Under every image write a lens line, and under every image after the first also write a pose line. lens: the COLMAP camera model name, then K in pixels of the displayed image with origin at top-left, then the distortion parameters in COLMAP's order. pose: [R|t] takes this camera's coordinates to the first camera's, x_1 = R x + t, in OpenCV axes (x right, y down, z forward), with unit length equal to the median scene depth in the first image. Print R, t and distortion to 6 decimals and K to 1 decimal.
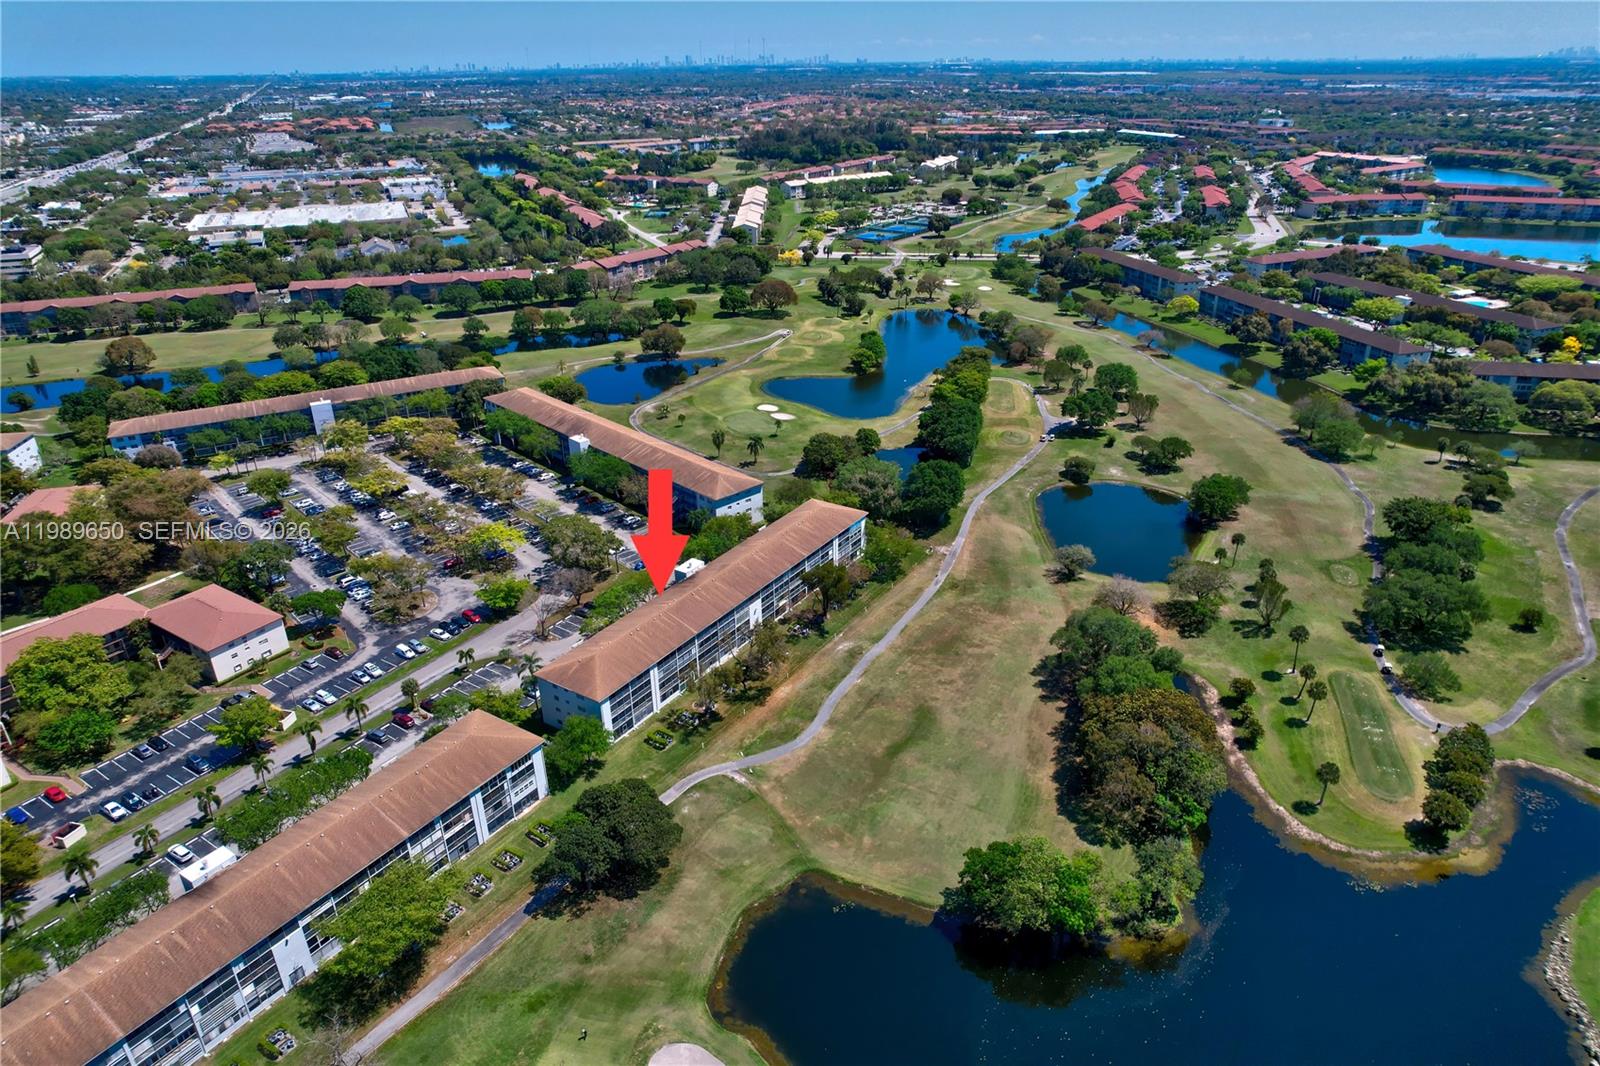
lens RADIAL K [[1020.2, 0, 807.5], [0, 1020.2, 538.7], [0, 0, 1]] dist [-0.075972, 0.071908]
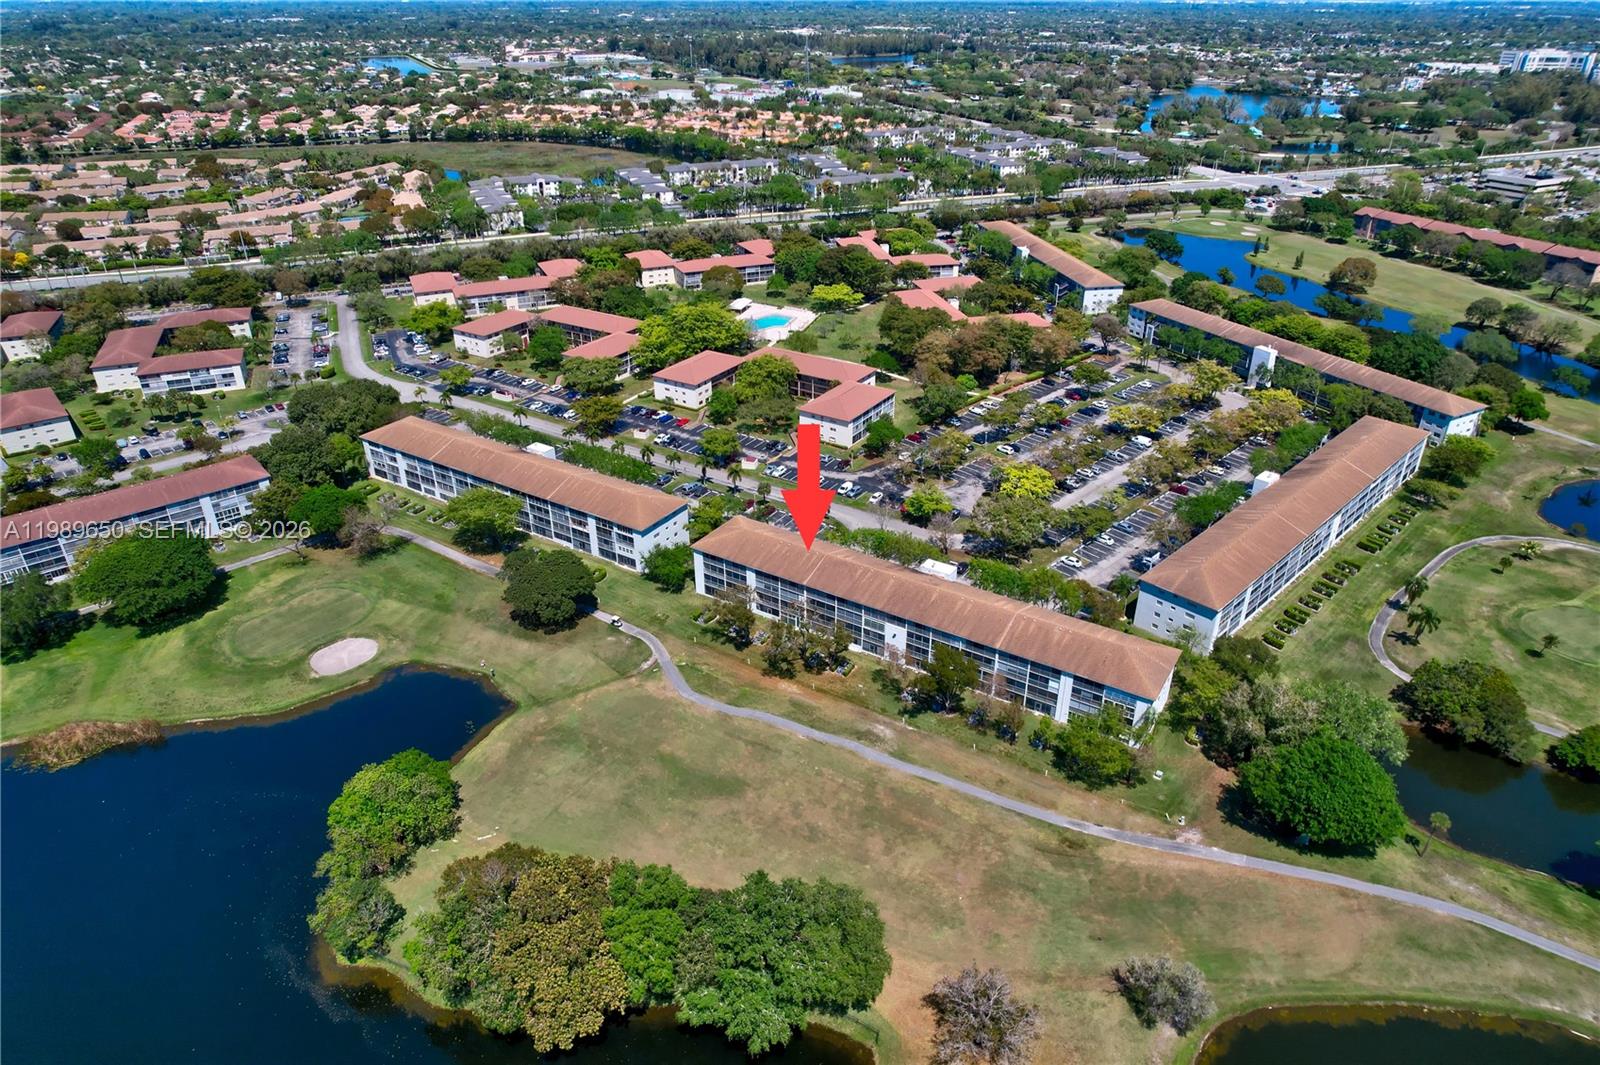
lens RADIAL K [[1020.2, 0, 807.5], [0, 1020.2, 538.2], [0, 0, 1]] dist [-0.075972, 0.071908]
pose [[0.008499, 0.490971, -0.871134, 0.687465], [-0.433474, 0.786868, 0.439249, -0.355624], [0.901126, 0.373881, 0.219511, 0.729166]]
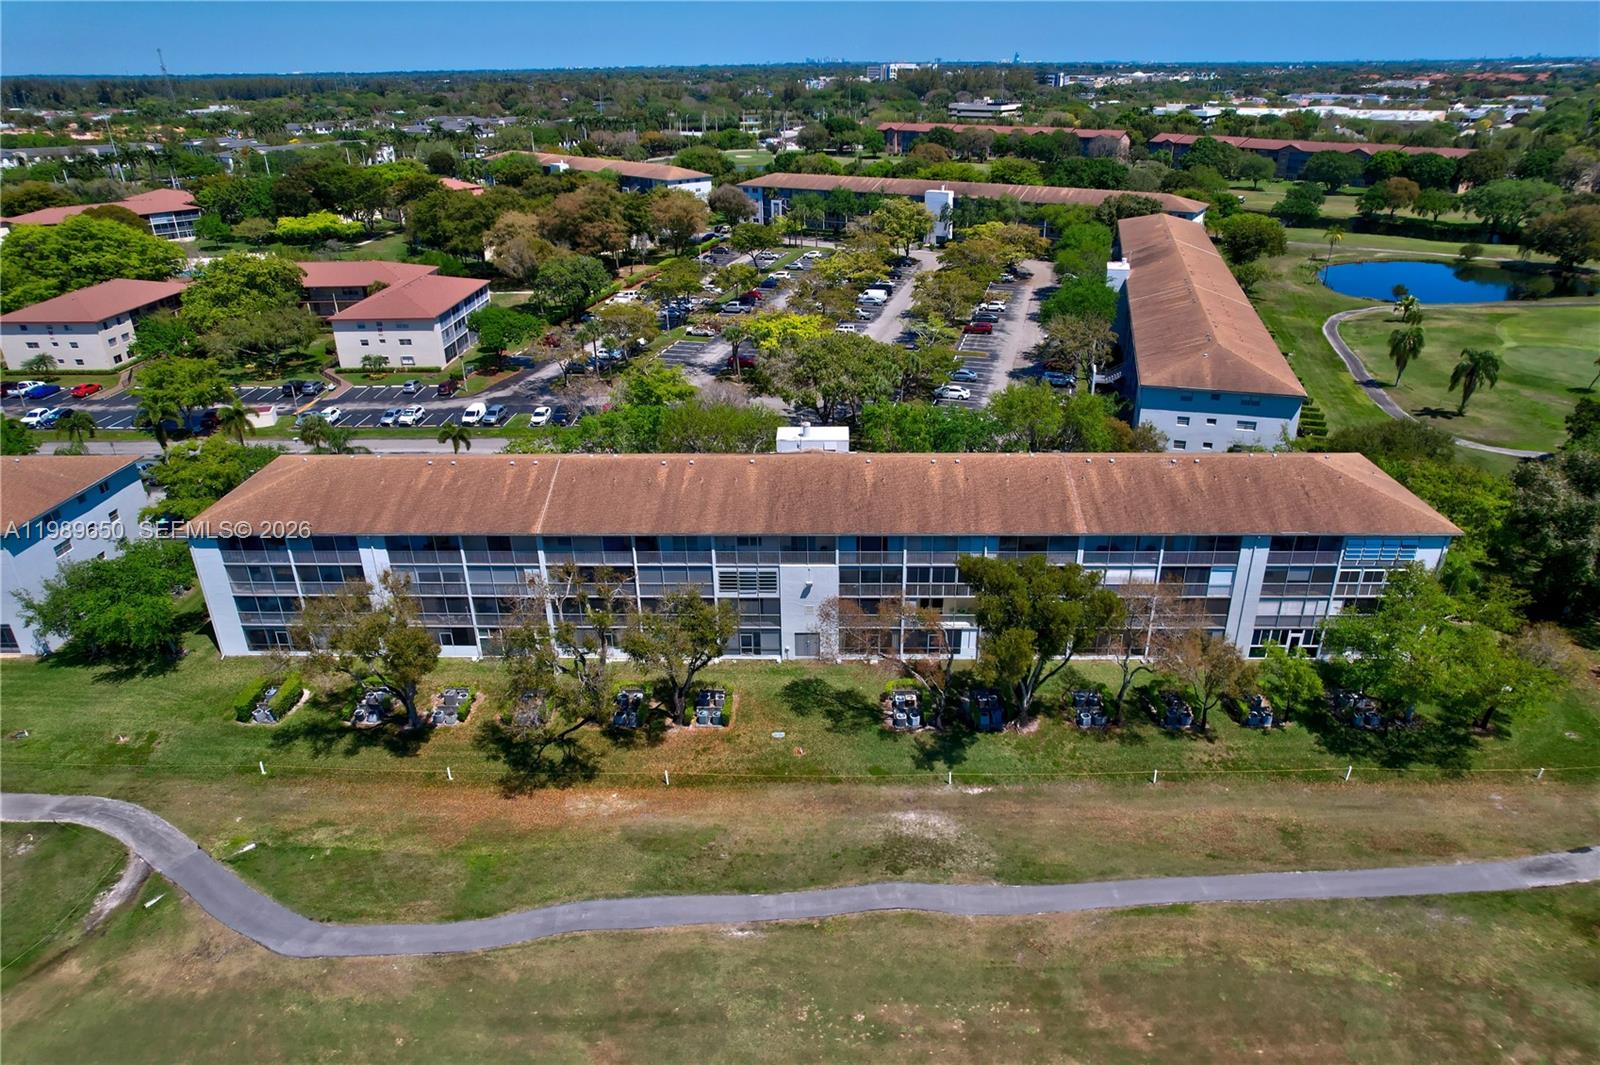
lens RADIAL K [[1020.2, 0, 807.5], [0, 1020.2, 538.2], [0, 0, 1]] dist [-0.075972, 0.071908]
pose [[0.522436, 0.370136, -0.768154, 0.218553], [-0.363975, 0.911478, 0.191651, -0.012624], [0.771092, 0.179463, 0.610909, 0.803634]]
